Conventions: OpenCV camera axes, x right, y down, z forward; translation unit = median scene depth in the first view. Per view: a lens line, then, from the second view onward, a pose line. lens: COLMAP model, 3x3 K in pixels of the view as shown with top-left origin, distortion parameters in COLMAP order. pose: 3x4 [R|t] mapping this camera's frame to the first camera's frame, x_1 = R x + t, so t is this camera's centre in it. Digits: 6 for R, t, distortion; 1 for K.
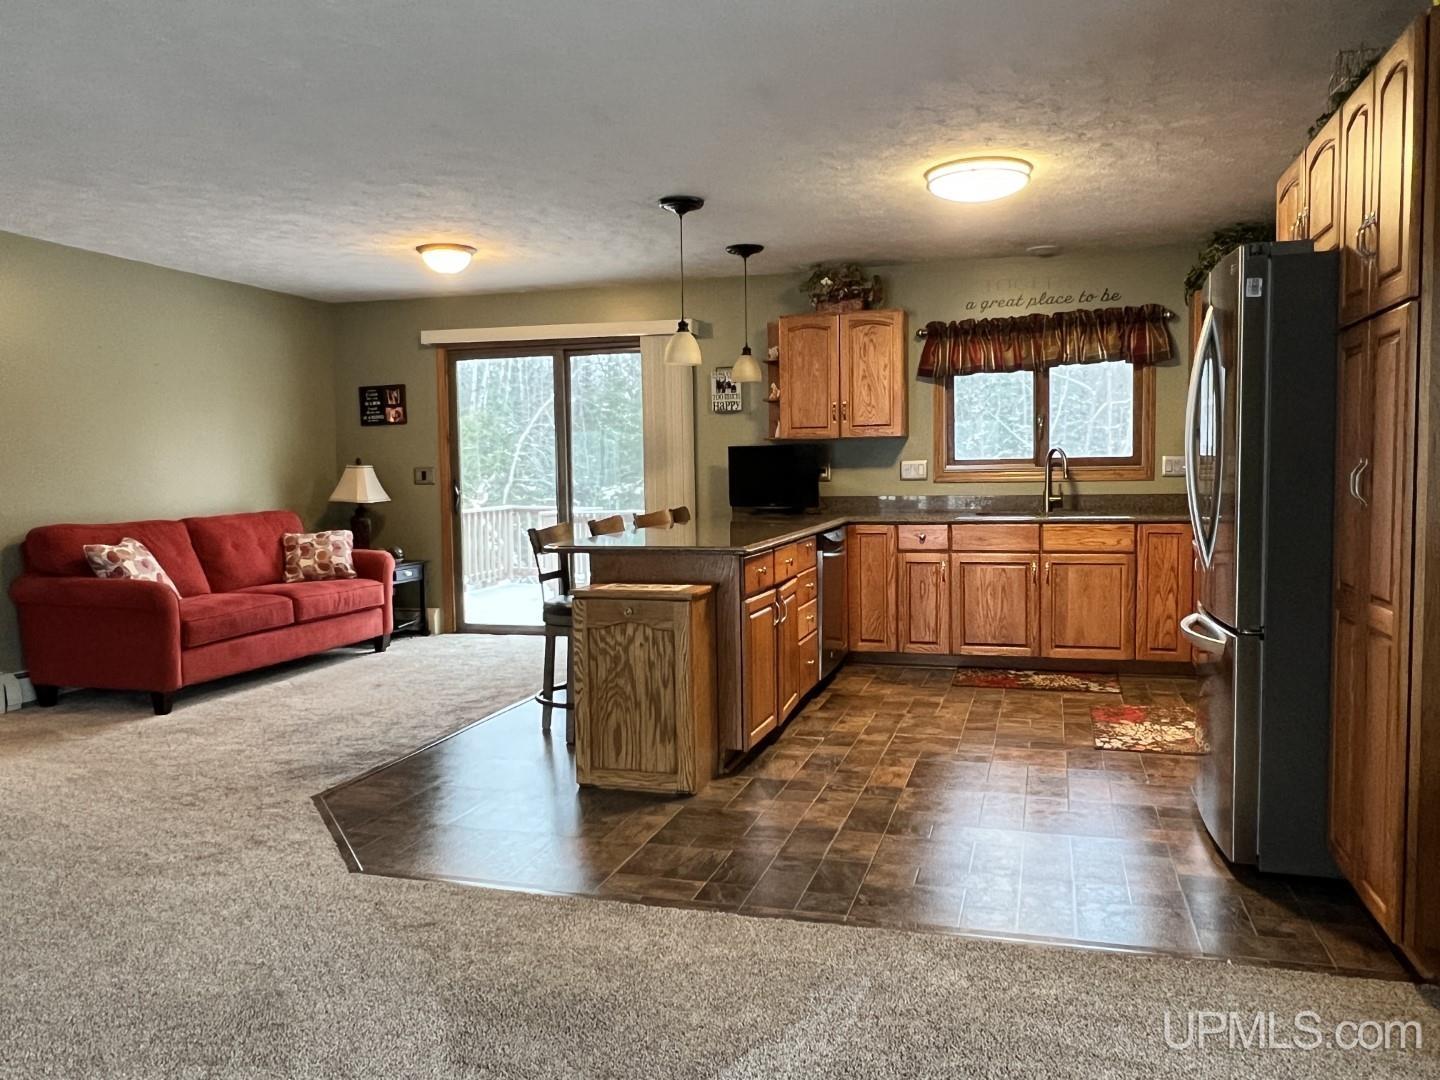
lens RADIAL K [[1079.2, 0, 721.7], [0, 1079.2, 539.8], [0, 0, 1]] dist [0.000188, -0.005905]
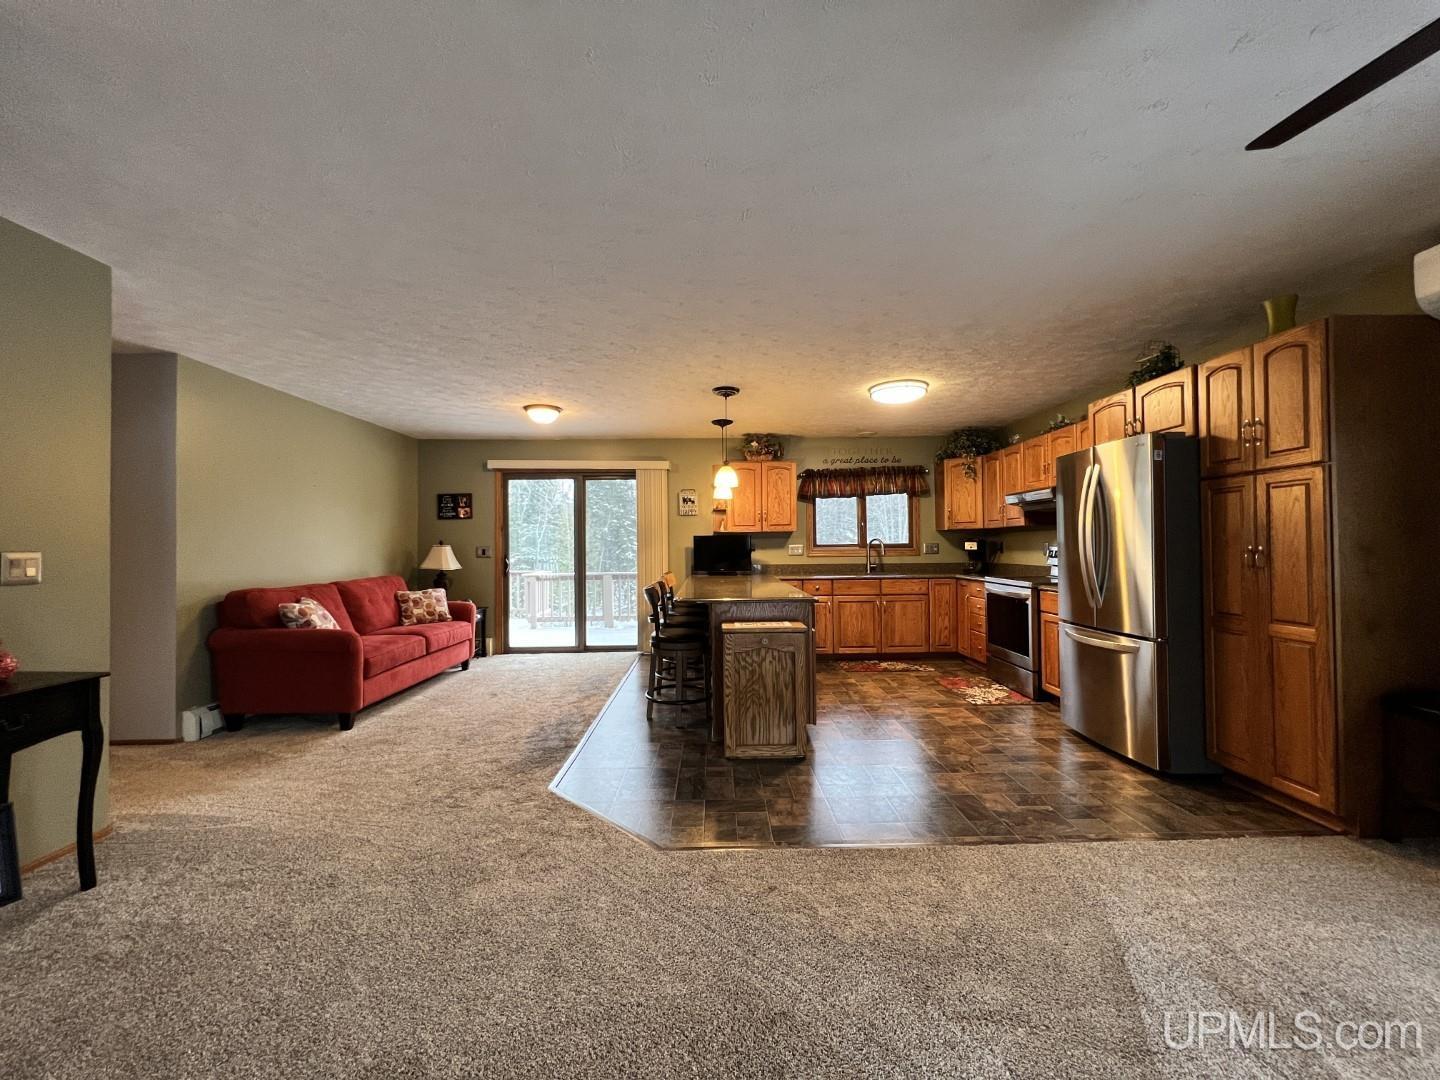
lens RADIAL K [[573.8, 0, 723.4], [0, 573.8, 537.2], [0, 0, 1]] dist [-0.001601, 0.000139]
pose [[0.953262, 0.010921, 0.301946, -0.268819], [0.014767, 0.996468, -0.082661, -0.010237], [-0.301783, 0.083257, 0.949734, 0.149154]]
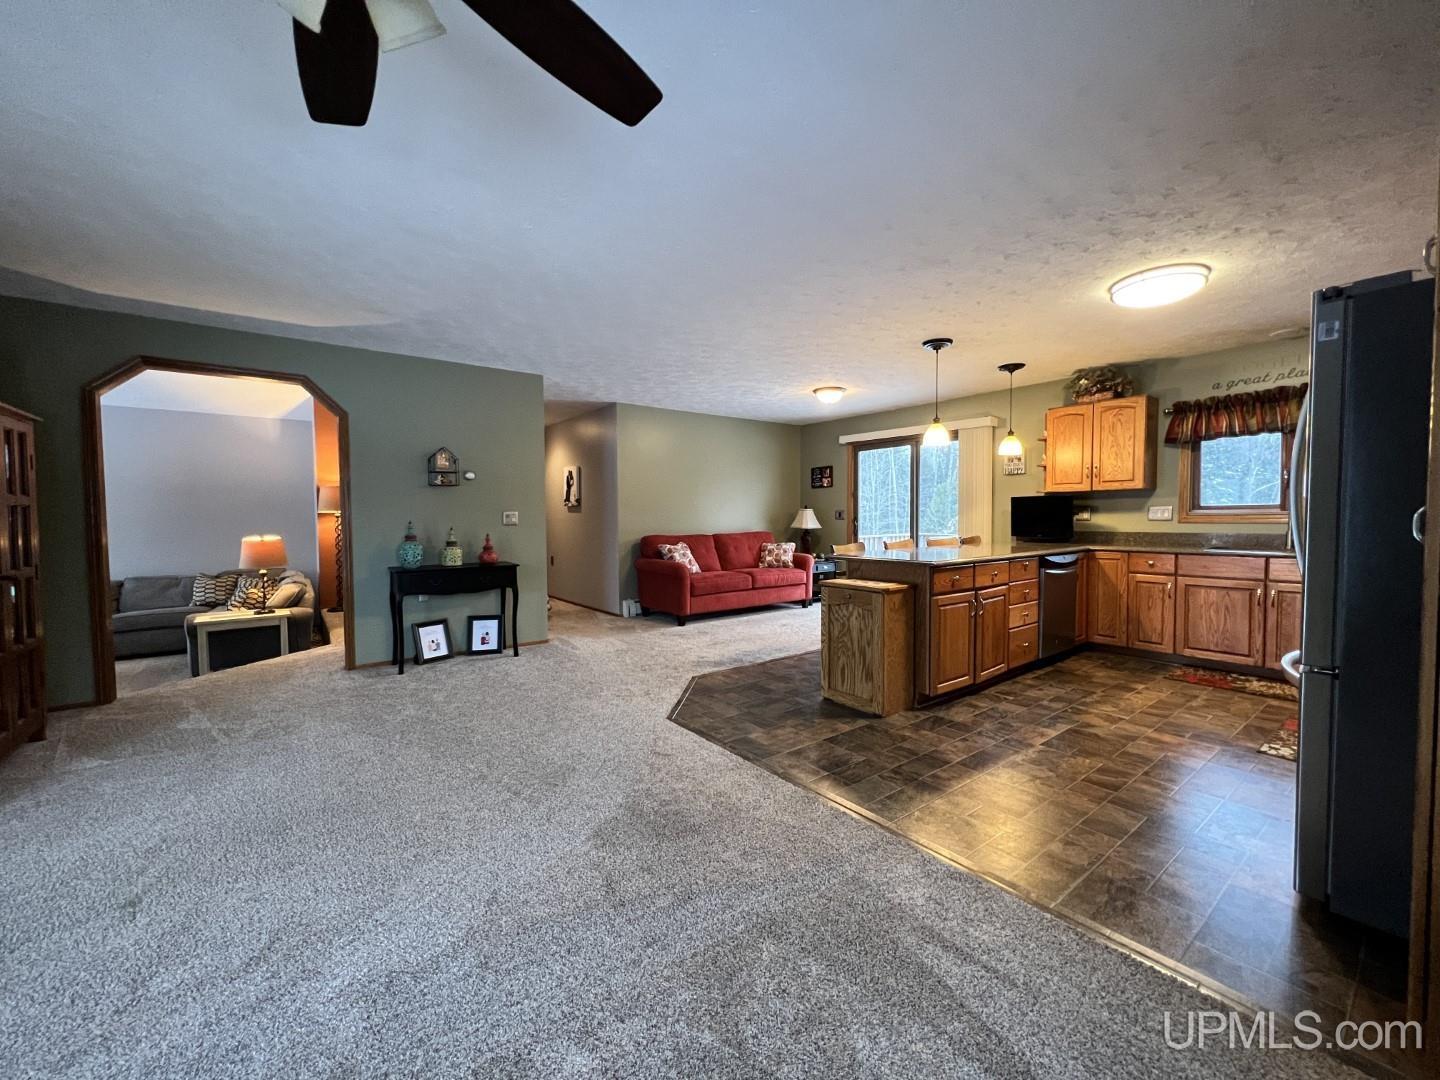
lens RADIAL K [[573.8, 0, 721.5], [0, 573.8, 539.7], [0, 0, 1]] dist [-0.001601, 0.000139]
pose [[0.813036, 0.033606, -0.581242, 0.177521], [-0.044163, 0.999016, -0.004014, -0.005623], [0.580536, 0.028933, 0.813721, 0.120134]]
